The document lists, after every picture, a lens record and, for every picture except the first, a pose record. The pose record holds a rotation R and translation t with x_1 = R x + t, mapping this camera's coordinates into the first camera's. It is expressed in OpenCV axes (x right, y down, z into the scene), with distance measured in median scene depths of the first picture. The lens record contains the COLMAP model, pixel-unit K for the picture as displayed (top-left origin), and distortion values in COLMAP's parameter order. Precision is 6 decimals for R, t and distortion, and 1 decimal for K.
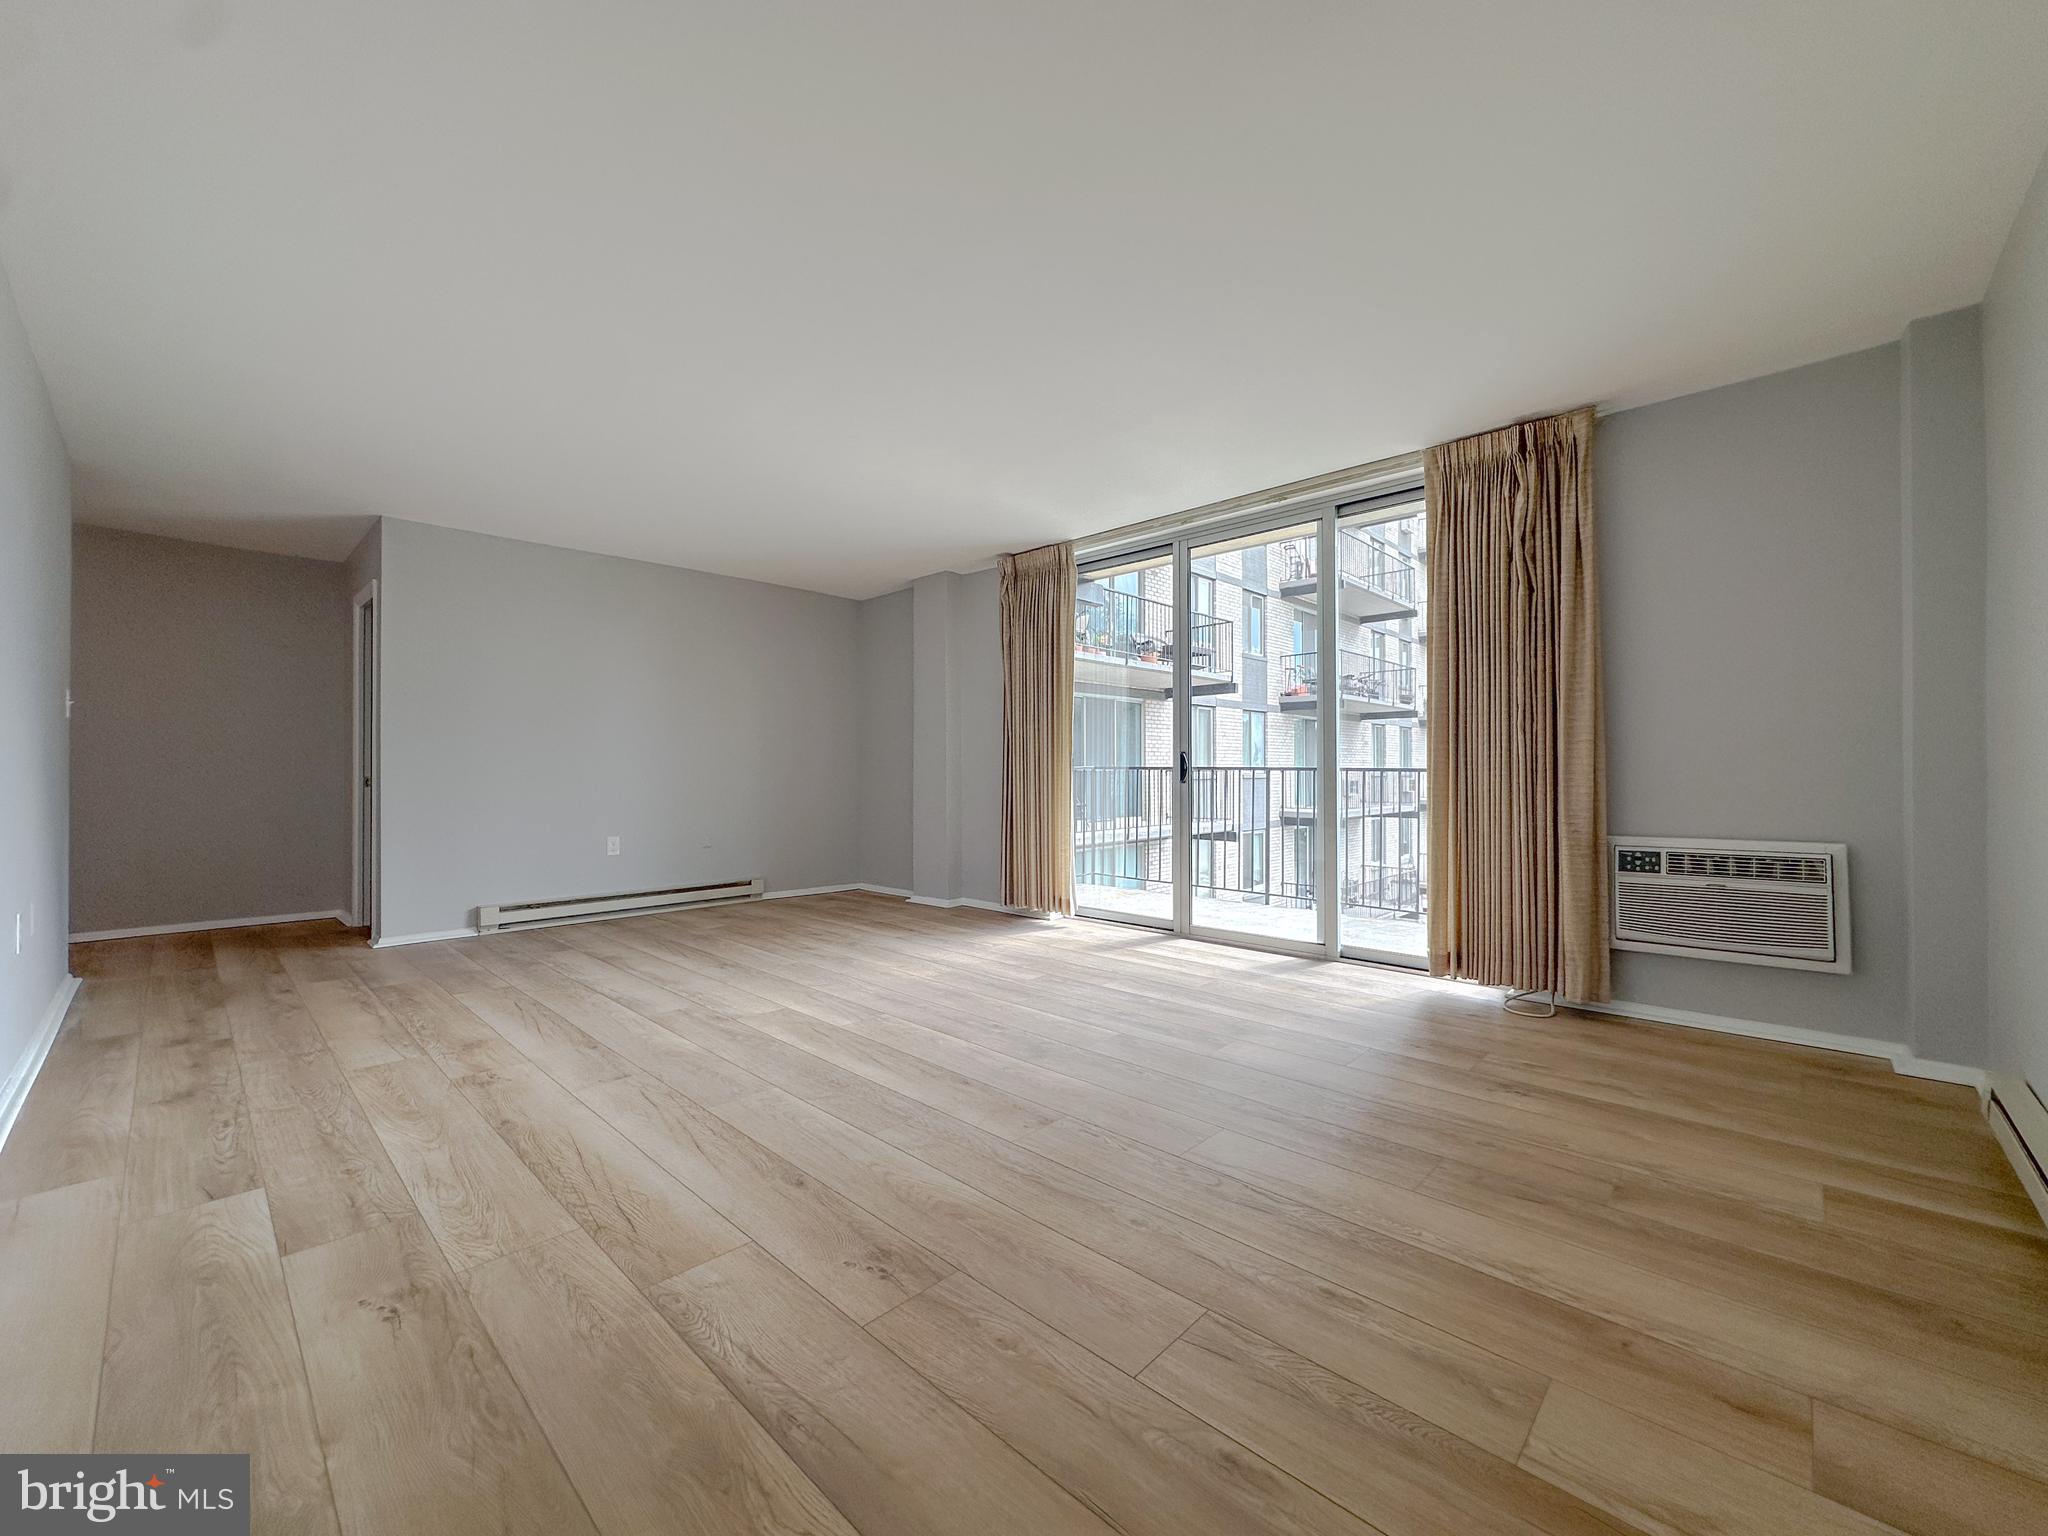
lens RADIAL K [[829.3, 0, 1024.0], [0, 829.3, 768.0], [0, 0, 1]] dist [-0.004183, -0.000264]
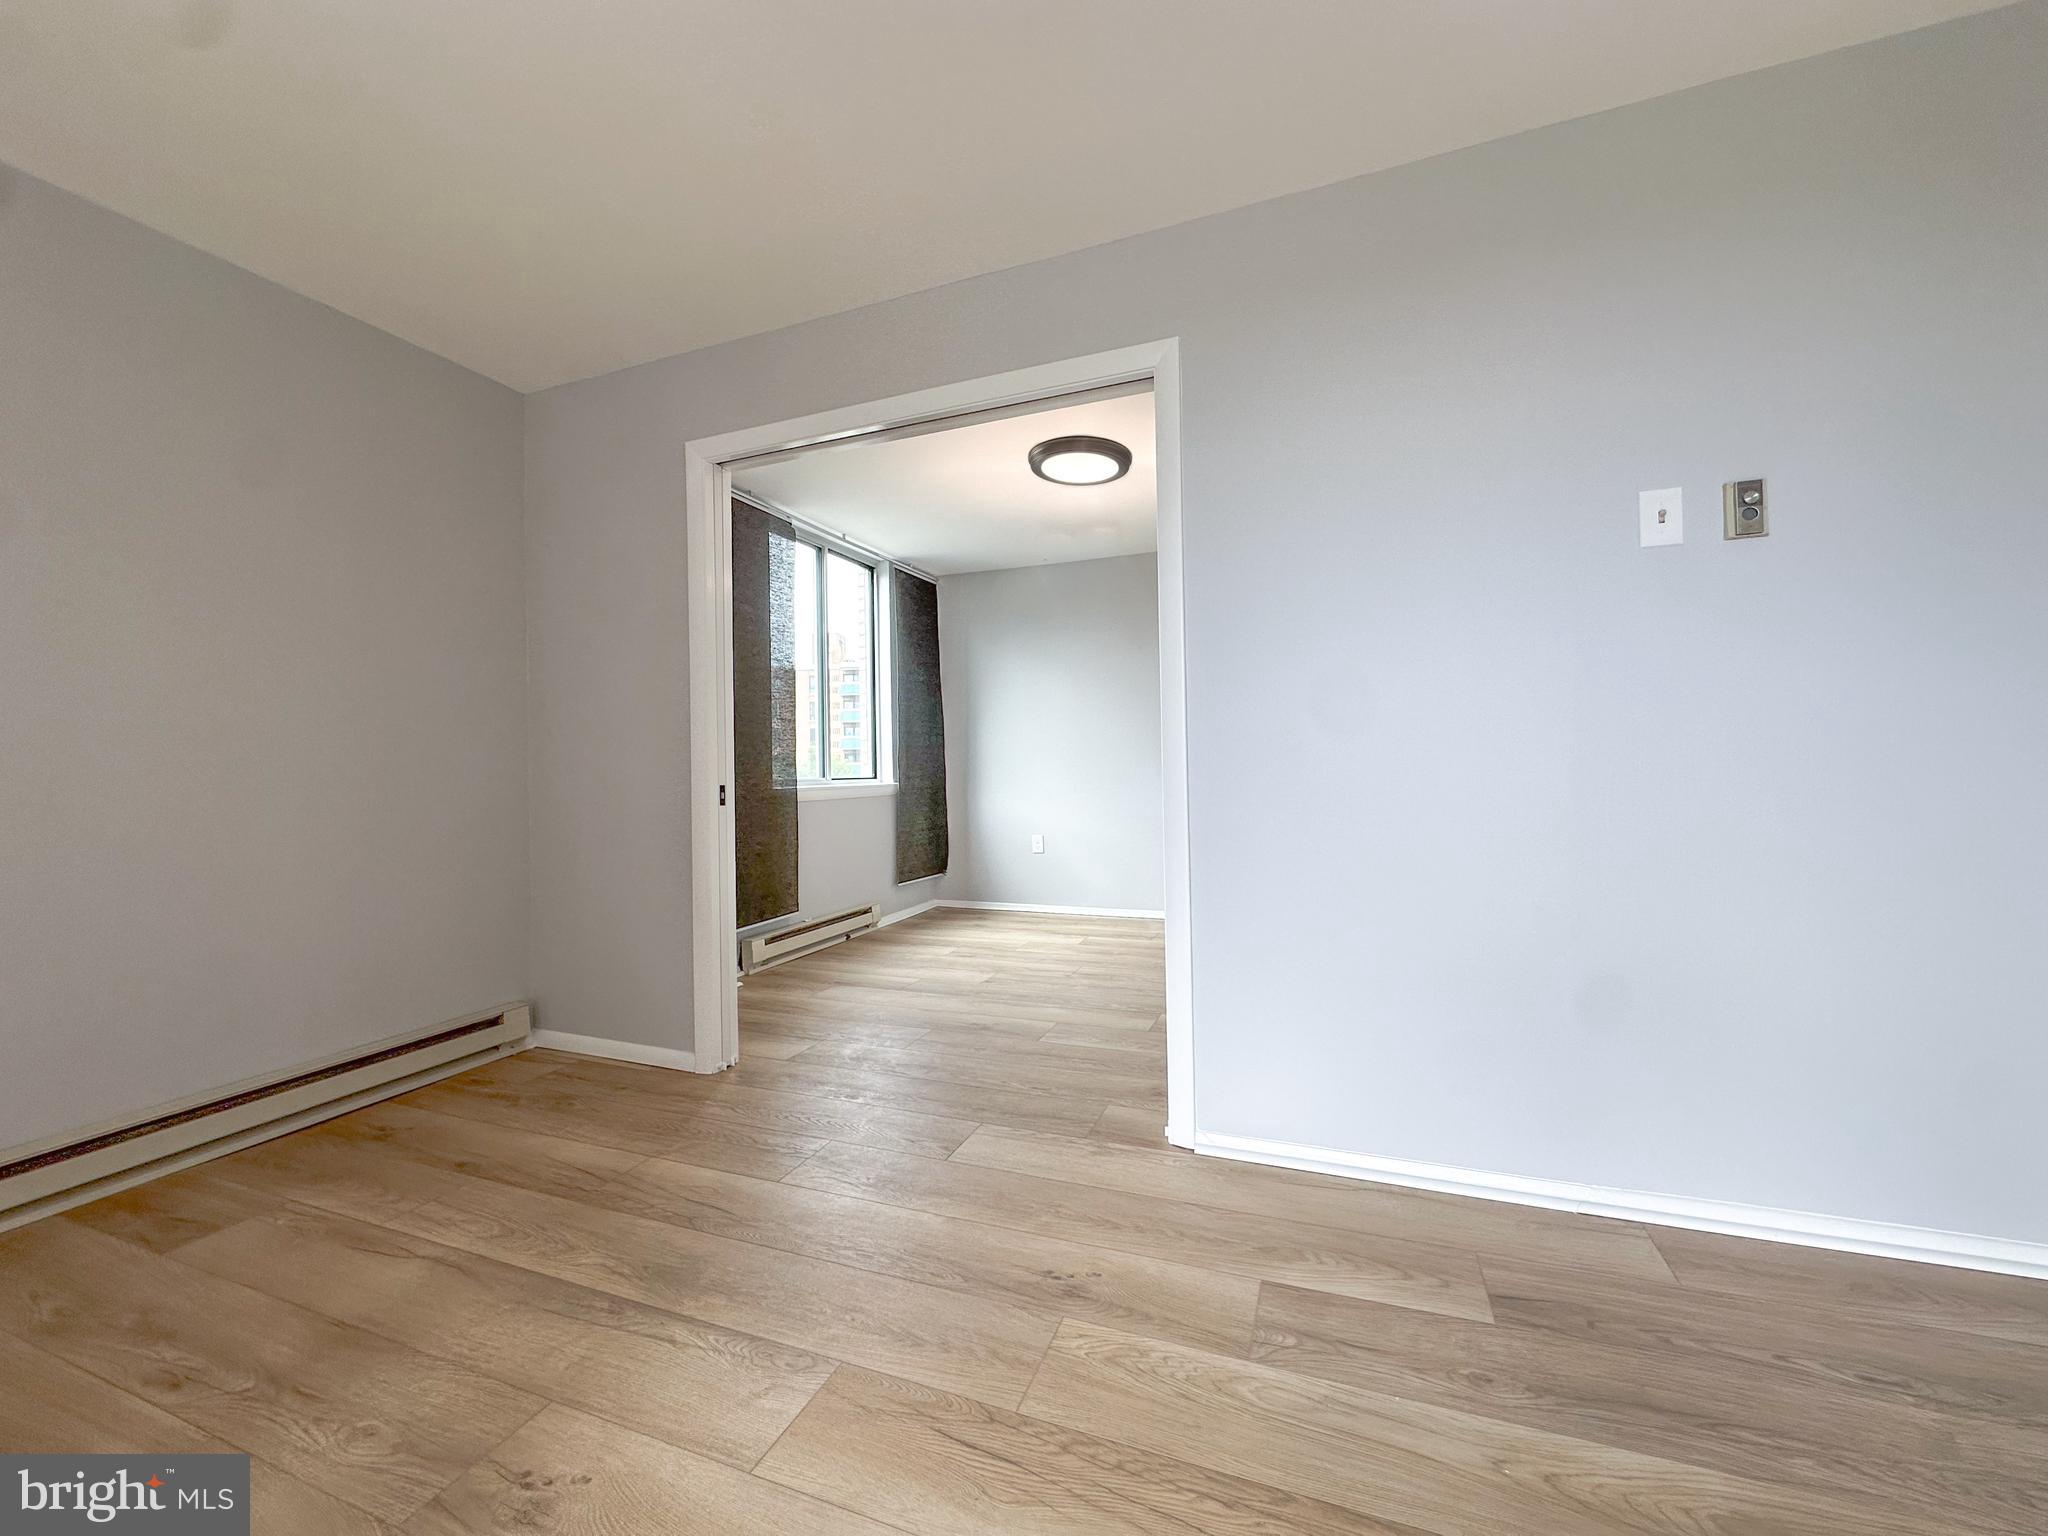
lens RADIAL K [[824.2, 0, 1029.7], [0, 824.2, 758.5], [0, 0, 1]] dist [-0.002309, -0.000194]
pose [[-0.923017, 0.011043, -0.384600, -0.209726], [0.019668, 0.999635, -0.018500, 0.003261], [0.384256, -0.024640, -0.922898, 1.263391]]
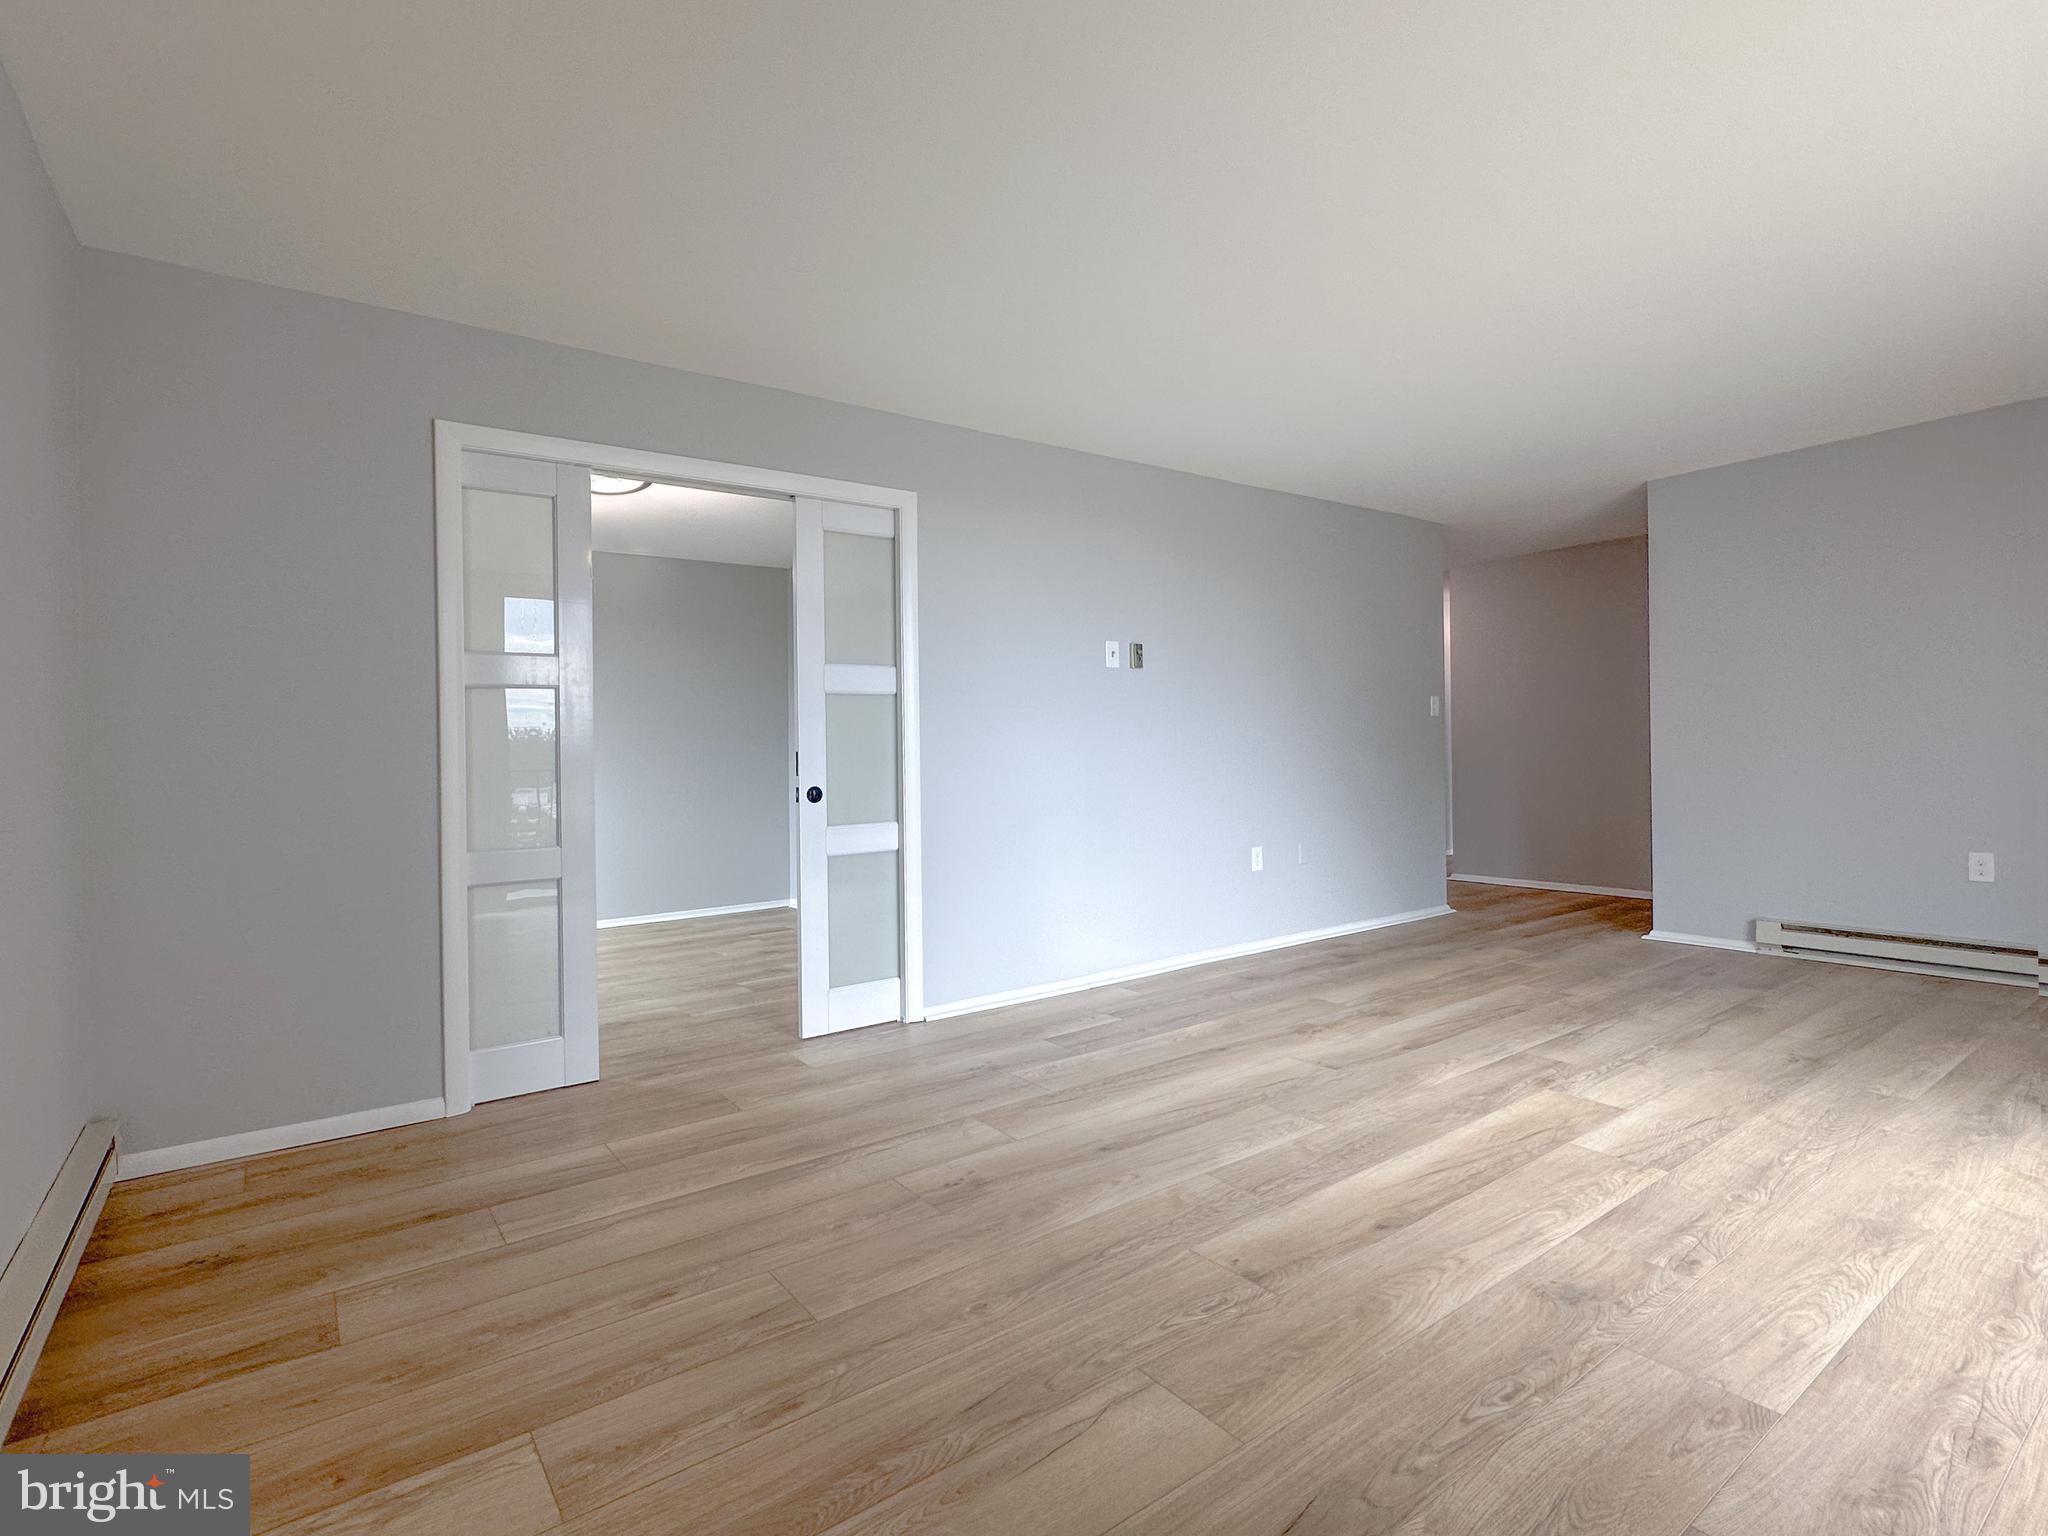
lens RADIAL K [[977.3, 0, 1000.0], [0, 977.3, 755.7], [0, 0, 1]] dist [-0.003535, -0.000773]
pose [[-0.186169, 0.006622, -0.982495, 0.873189], [0.026778, 0.999640, 0.001663, -0.028531], [0.982153, -0.026000, -0.186279, 0.935590]]
